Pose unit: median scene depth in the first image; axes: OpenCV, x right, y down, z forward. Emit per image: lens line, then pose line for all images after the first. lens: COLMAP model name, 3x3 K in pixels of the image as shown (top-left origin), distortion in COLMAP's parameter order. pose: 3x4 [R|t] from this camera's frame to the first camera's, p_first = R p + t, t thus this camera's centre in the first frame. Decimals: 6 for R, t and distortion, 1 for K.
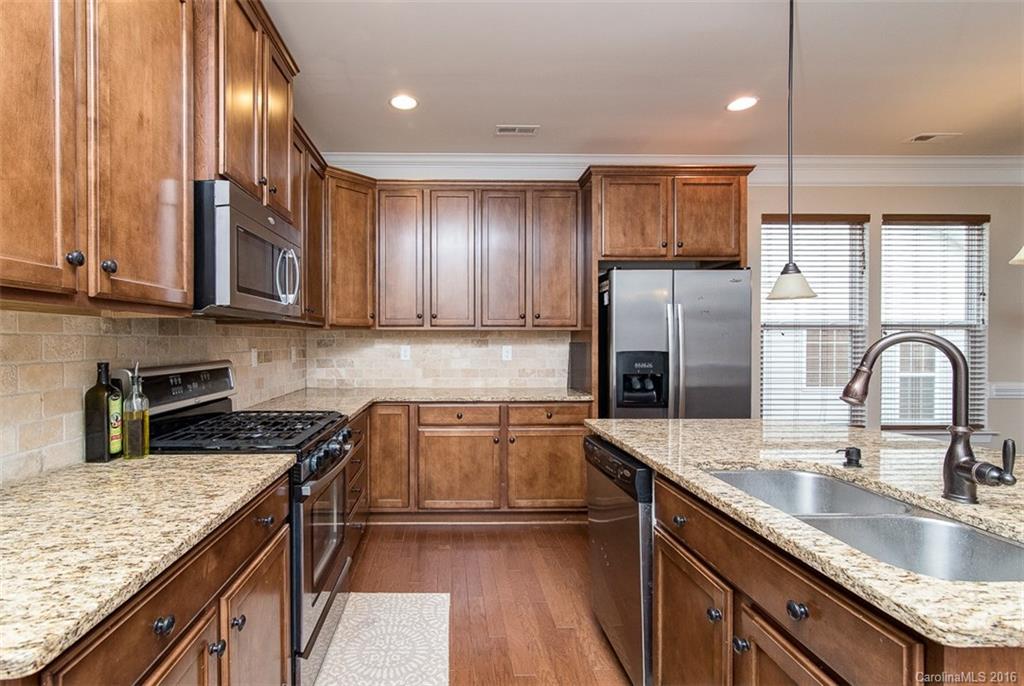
lens RADIAL K [[458.8, 0, 512.0], [0, 458.8, 343.0], [0, 0, 1]] dist [-0.001124, 0.000179]
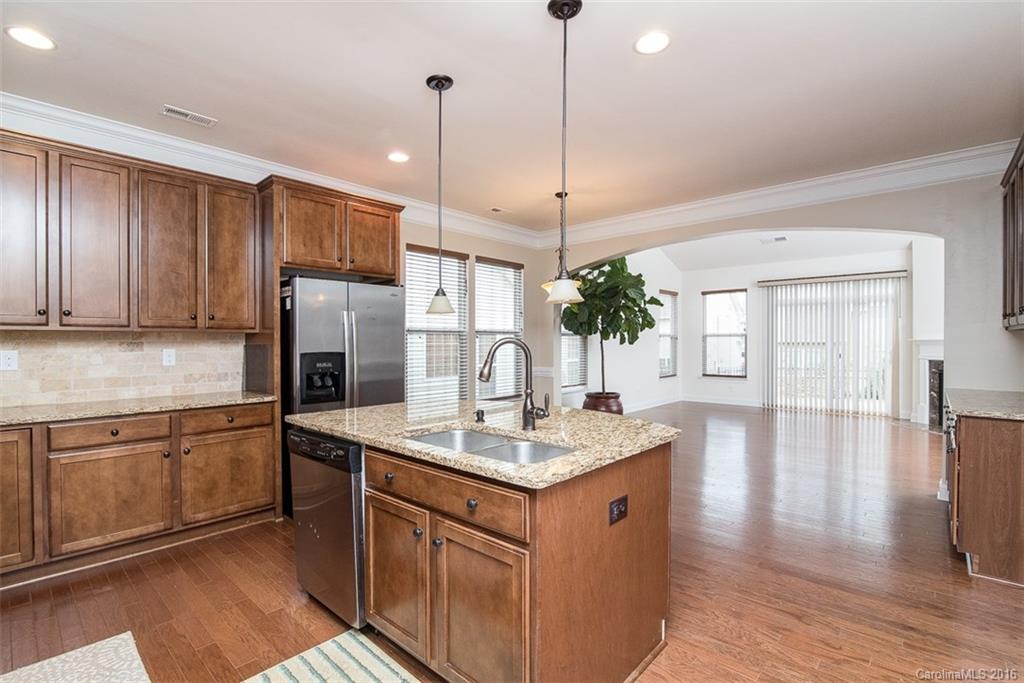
lens RADIAL K [[490.1, 0, 532.7], [0, 490.1, 345.0], [0, 0, 1]] dist [-0.024151, -0.000241]
pose [[0.646261, -0.007053, 0.763084, -0.288874], [0.005152, 0.999975, 0.004879, -0.003094], [-0.763099, 0.000778, 0.646281, -0.158500]]
